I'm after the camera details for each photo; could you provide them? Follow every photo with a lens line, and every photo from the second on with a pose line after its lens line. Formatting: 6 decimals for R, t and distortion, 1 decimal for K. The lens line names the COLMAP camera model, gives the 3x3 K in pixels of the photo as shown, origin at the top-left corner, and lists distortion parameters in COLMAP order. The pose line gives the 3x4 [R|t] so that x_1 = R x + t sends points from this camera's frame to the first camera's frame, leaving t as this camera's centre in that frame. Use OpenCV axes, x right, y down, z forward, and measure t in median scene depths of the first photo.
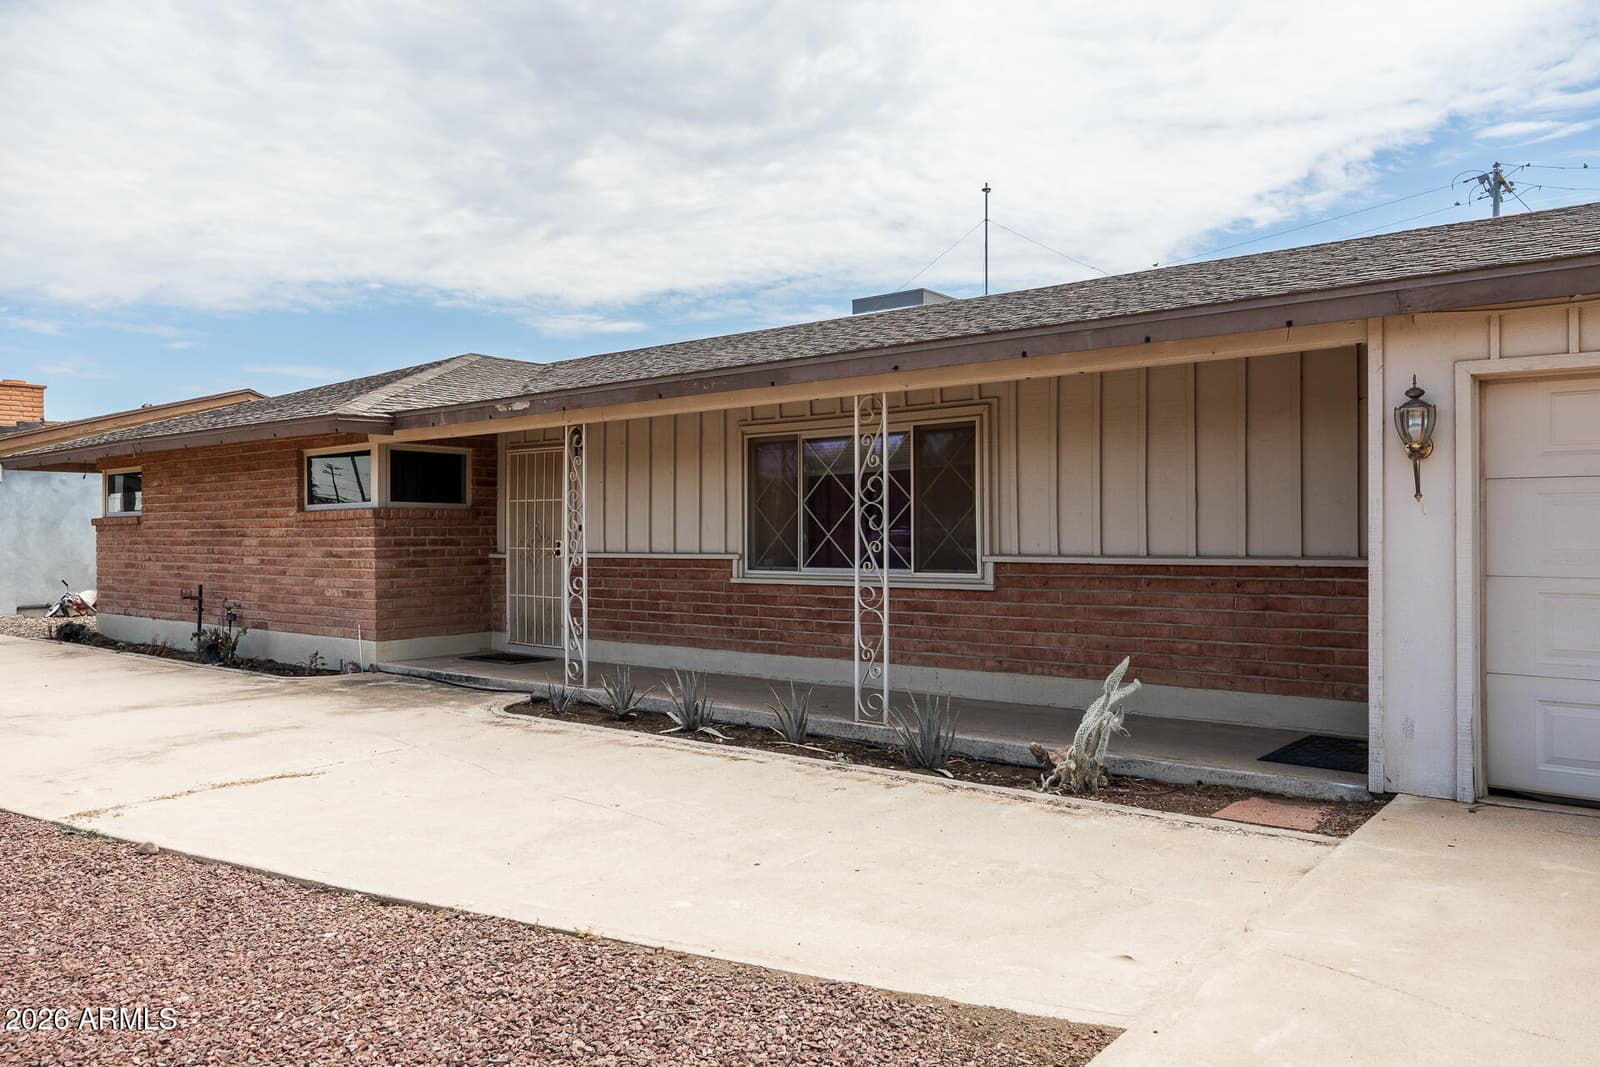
lens RADIAL K [[1135.0, 0, 800.1], [0, 1135.0, 579.4], [0, 0, 1]] dist [-0.008764, 0.000523]
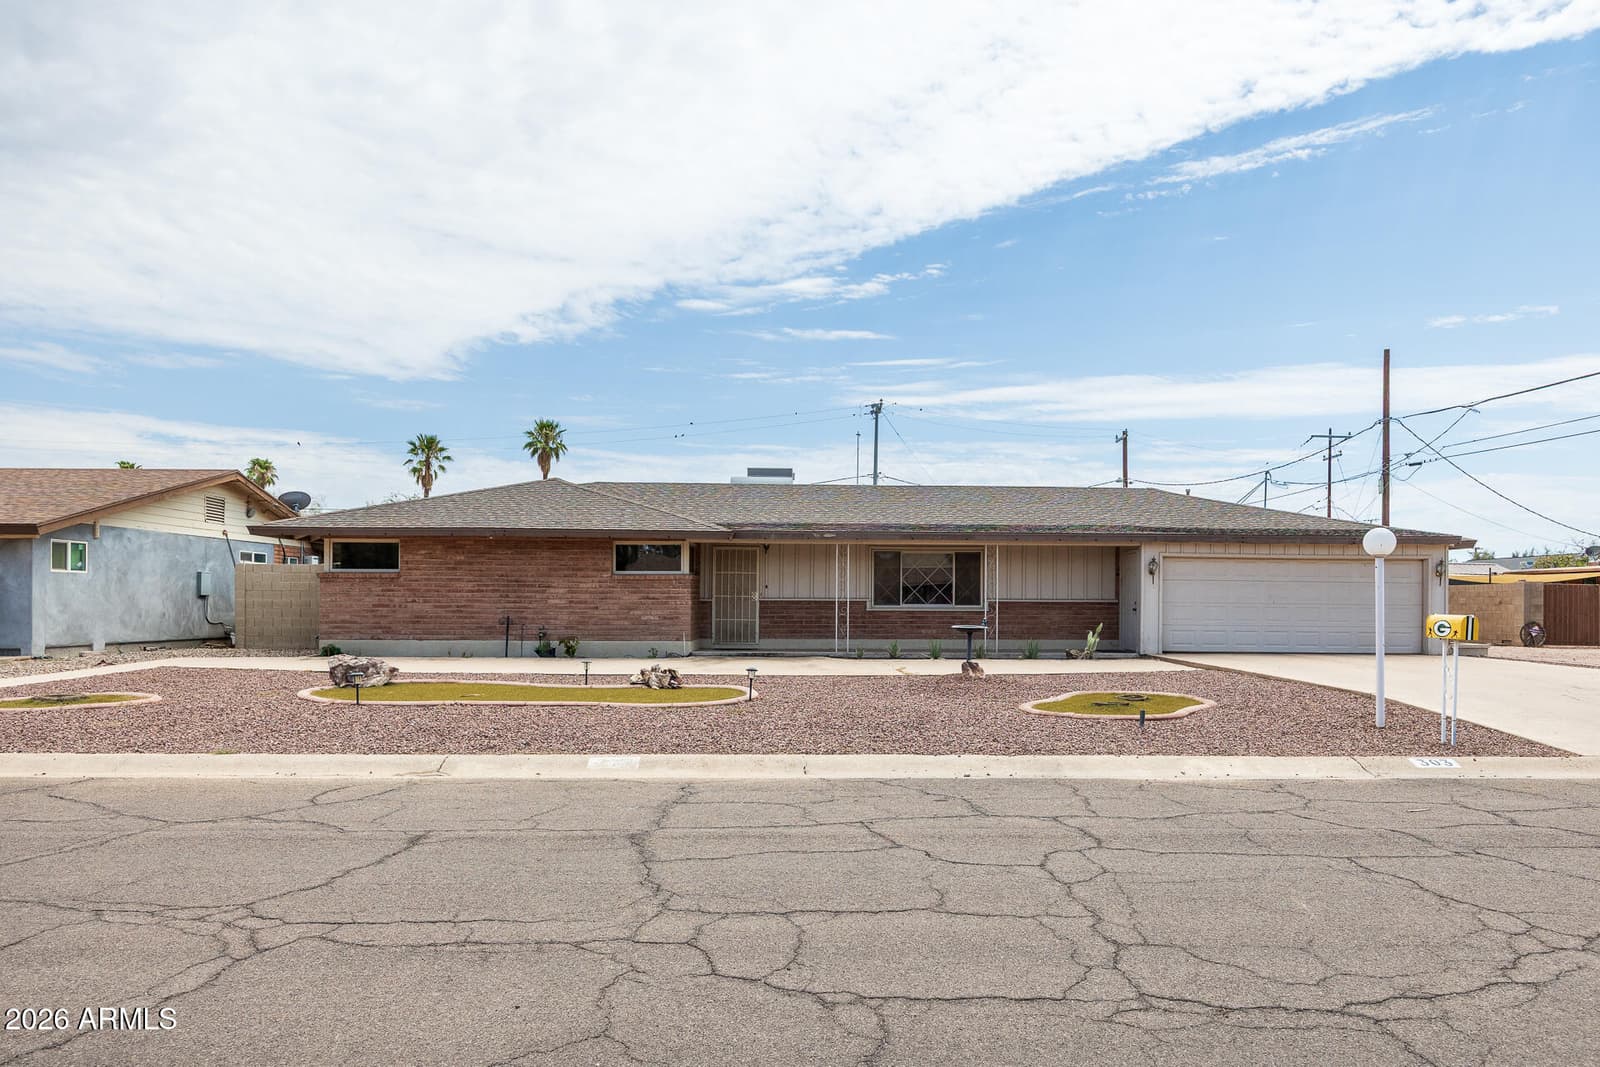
lens RADIAL K [[1106.0, 0, 807.6], [0, 1106.0, 629.7], [0, 0, 1]] dist [-0.017078, 0.002189]
pose [[0.753101, -0.005193, 0.657884, -0.885138], [0.016566, 0.999801, -0.011071, 0.034919], [-0.657696, 0.019236, 0.753038, -0.355640]]
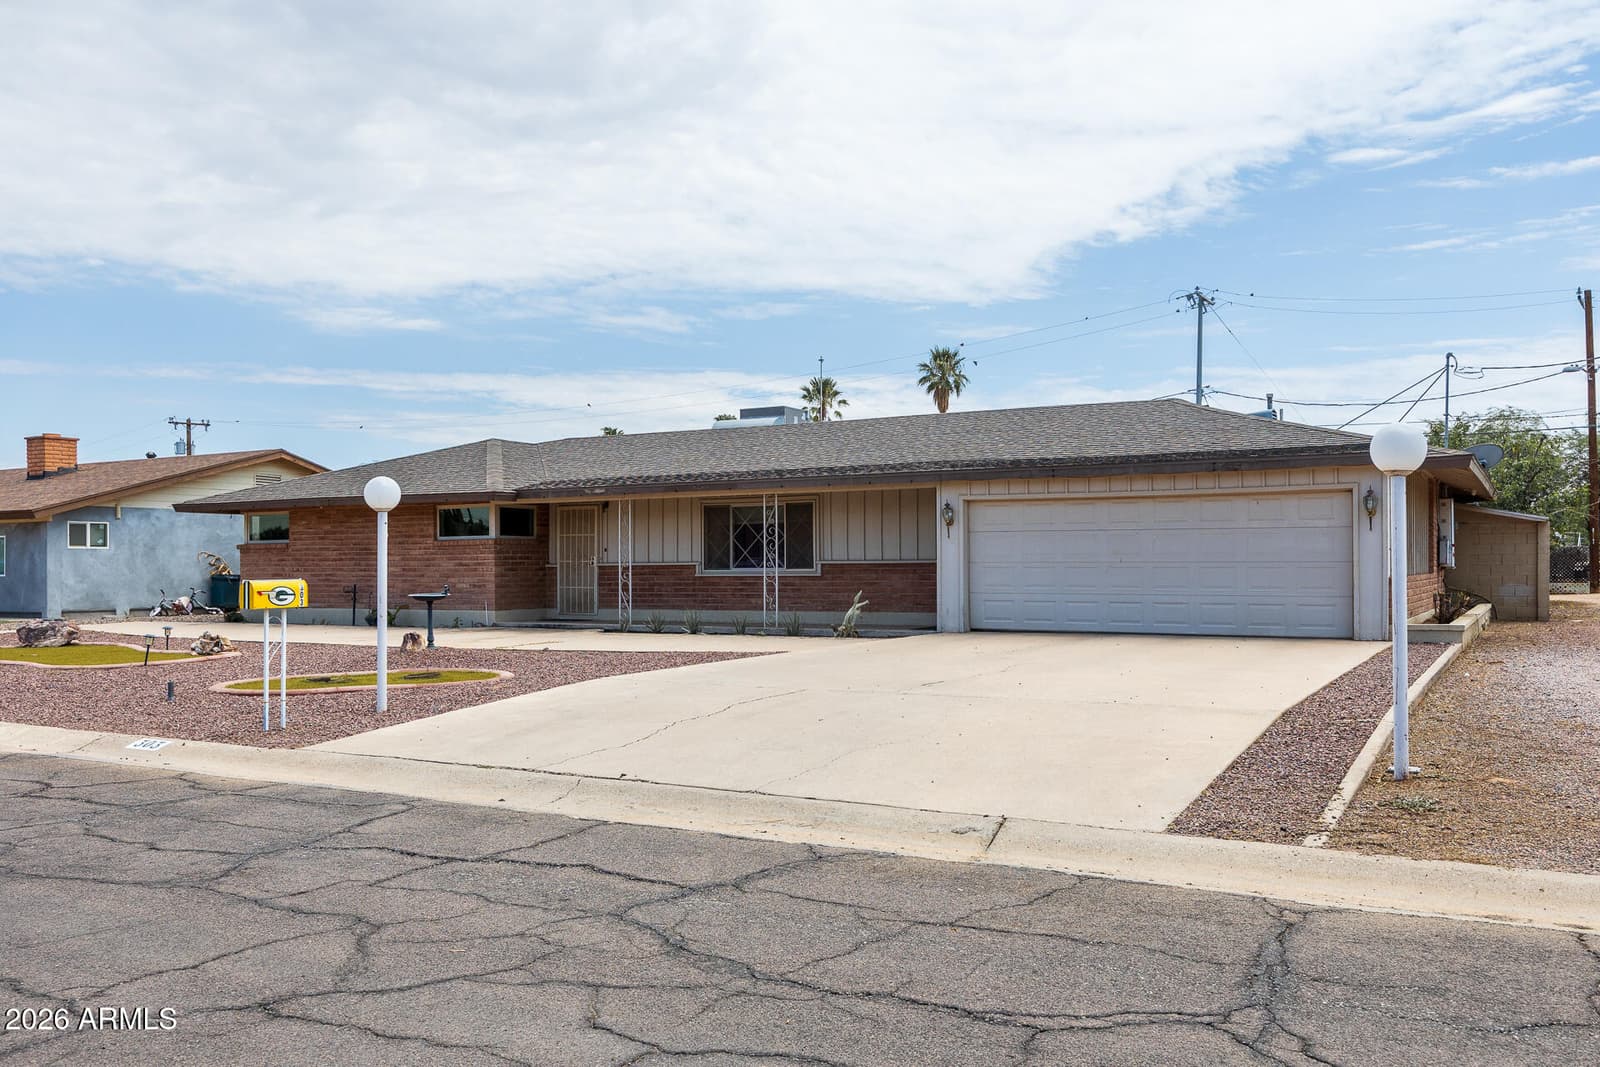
lens RADIAL K [[1417.0, 0, 800.7], [0, 1417.0, 565.5], [0, 0, 1]] dist [-0.012745, -0.004380]
pose [[0.991098, 0.000747, 0.133135, -0.110009], [0.004961, 0.999083, -0.042538, 0.048090], [-0.133044, 0.042820, 0.990185, -0.800480]]
